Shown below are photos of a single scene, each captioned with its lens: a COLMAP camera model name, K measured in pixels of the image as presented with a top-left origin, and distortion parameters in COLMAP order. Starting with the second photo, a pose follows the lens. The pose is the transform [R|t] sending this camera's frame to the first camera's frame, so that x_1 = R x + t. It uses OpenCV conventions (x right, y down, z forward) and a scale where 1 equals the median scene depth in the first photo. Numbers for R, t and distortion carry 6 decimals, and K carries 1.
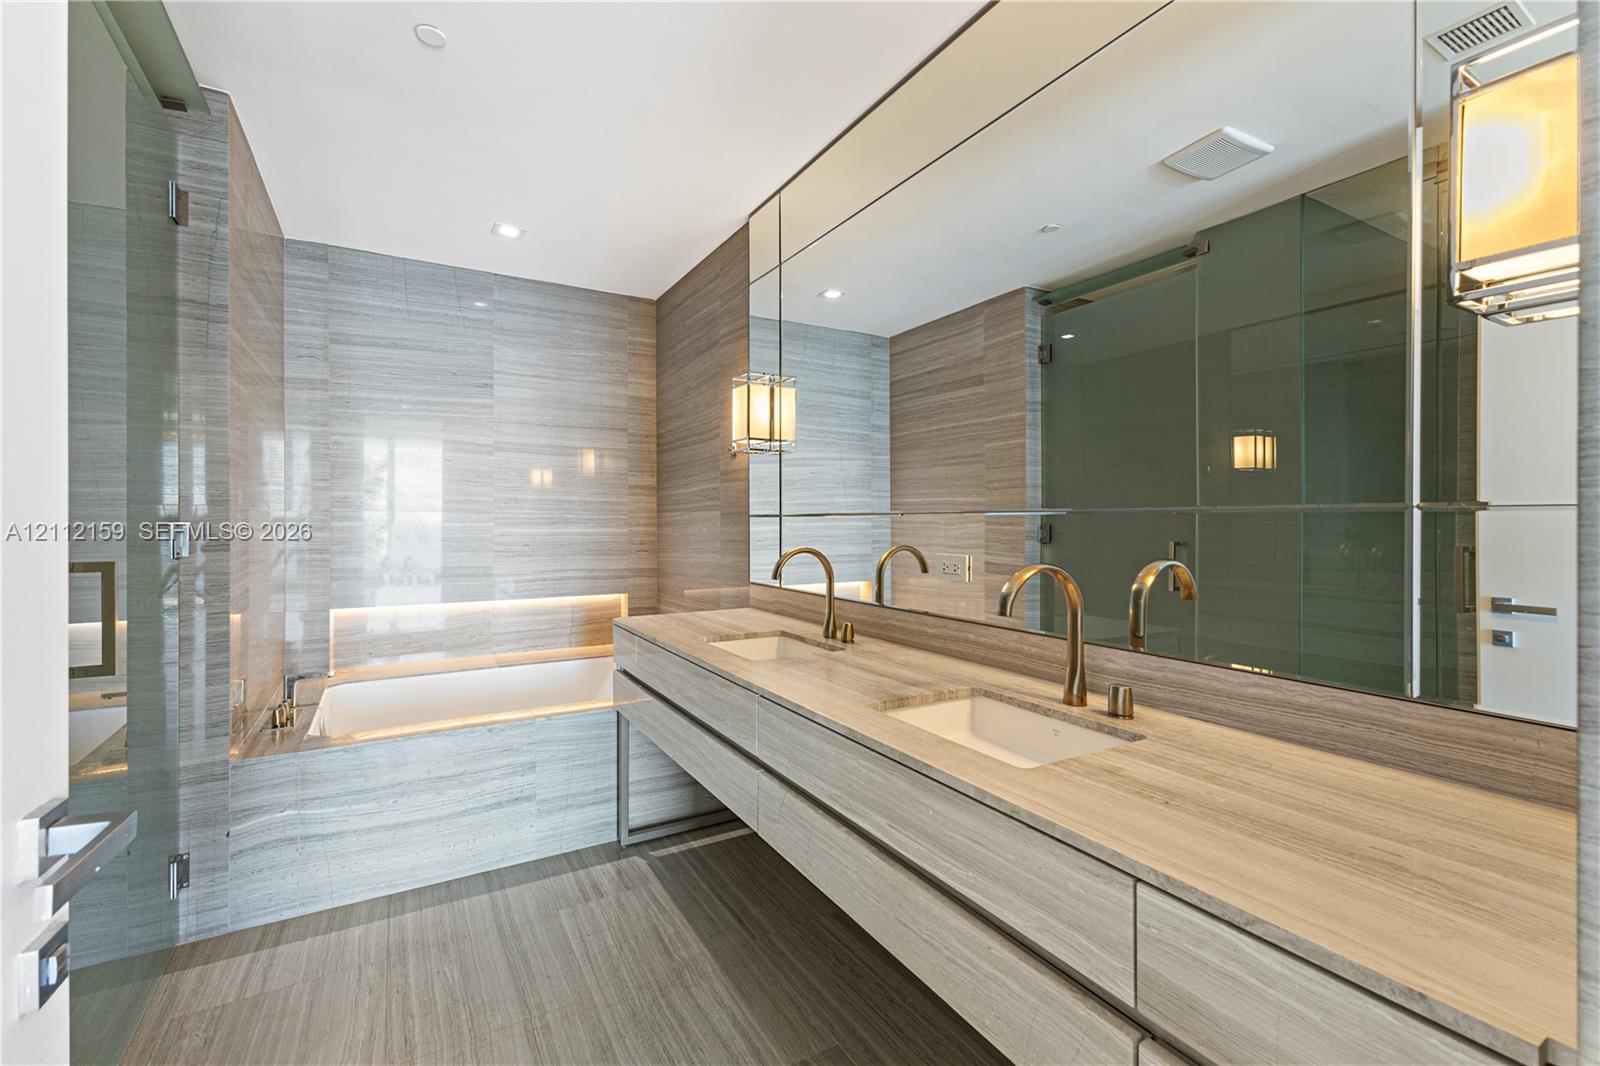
lens RADIAL K [[695.6, 0, 807.9], [0, 695.6, 524.9], [0, 0, 1]] dist [0.004412, 0.000253]
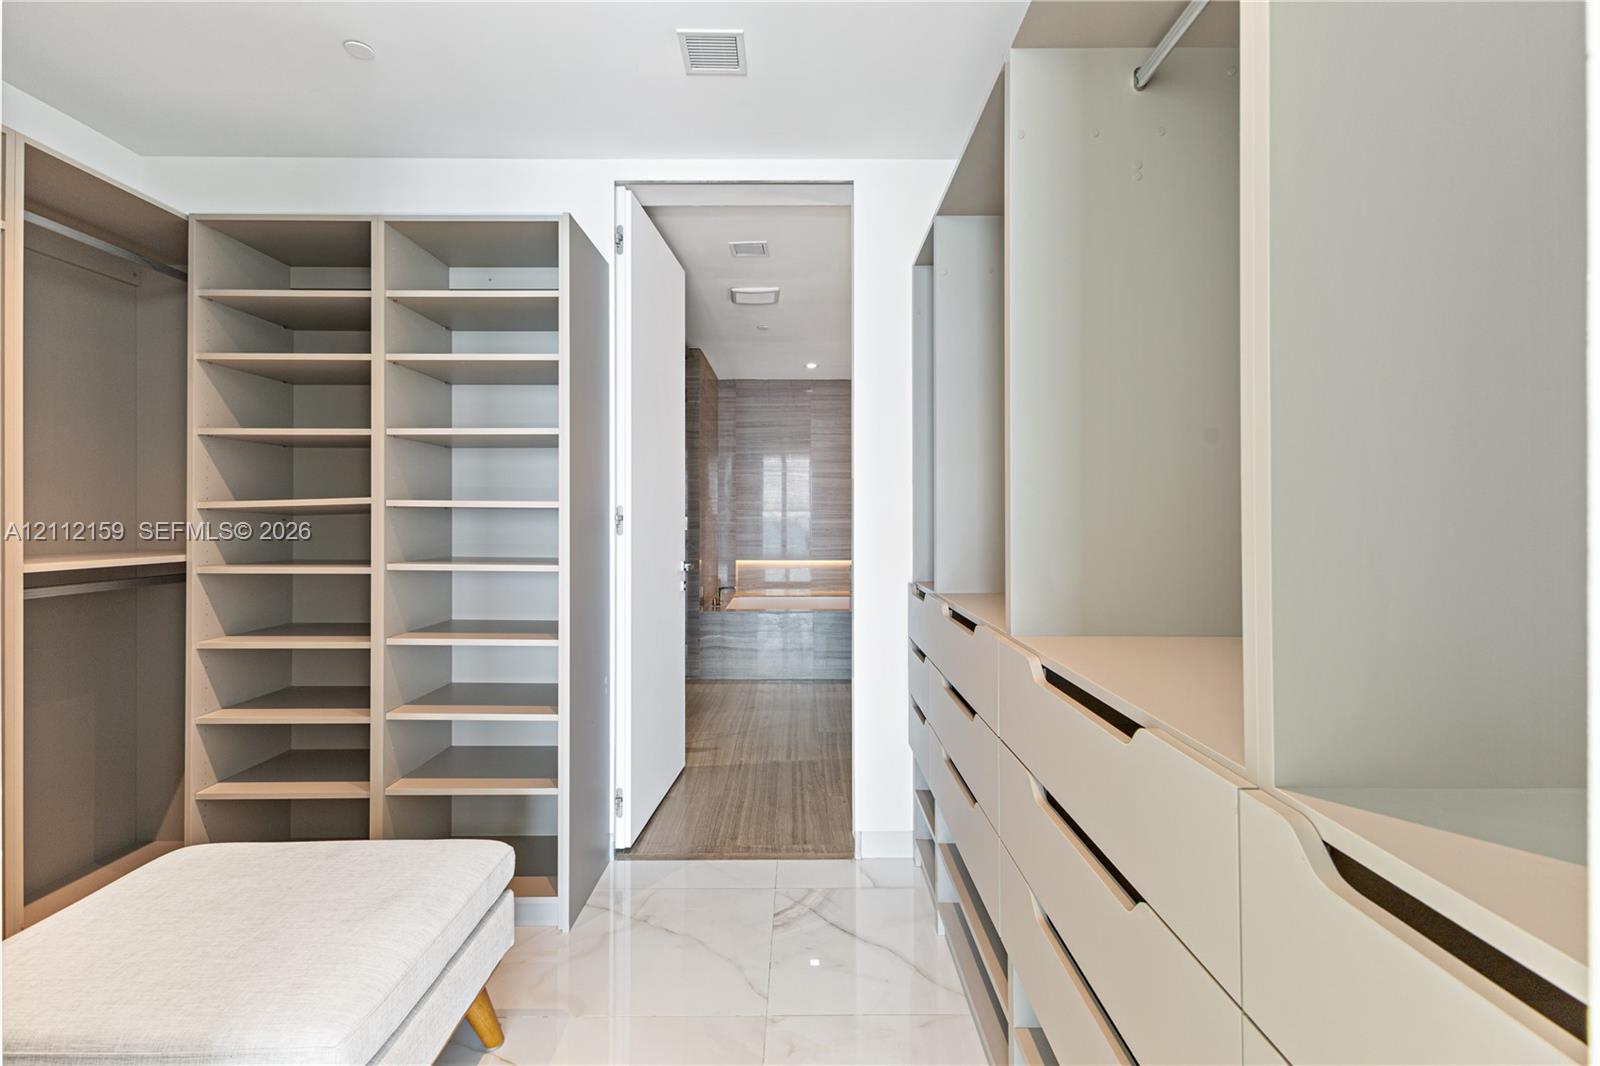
lens RADIAL K [[695.6, 0, 798.7], [0, 695.6, 523.1], [0, 0, 1]] dist [0.004412, 0.000253]
pose [[0.860641, 0.006405, -0.509173, 0.489670], [-0.001948, 0.999955, 0.009287, -0.005026], [0.509209, -0.007001, 0.860614, -0.632484]]
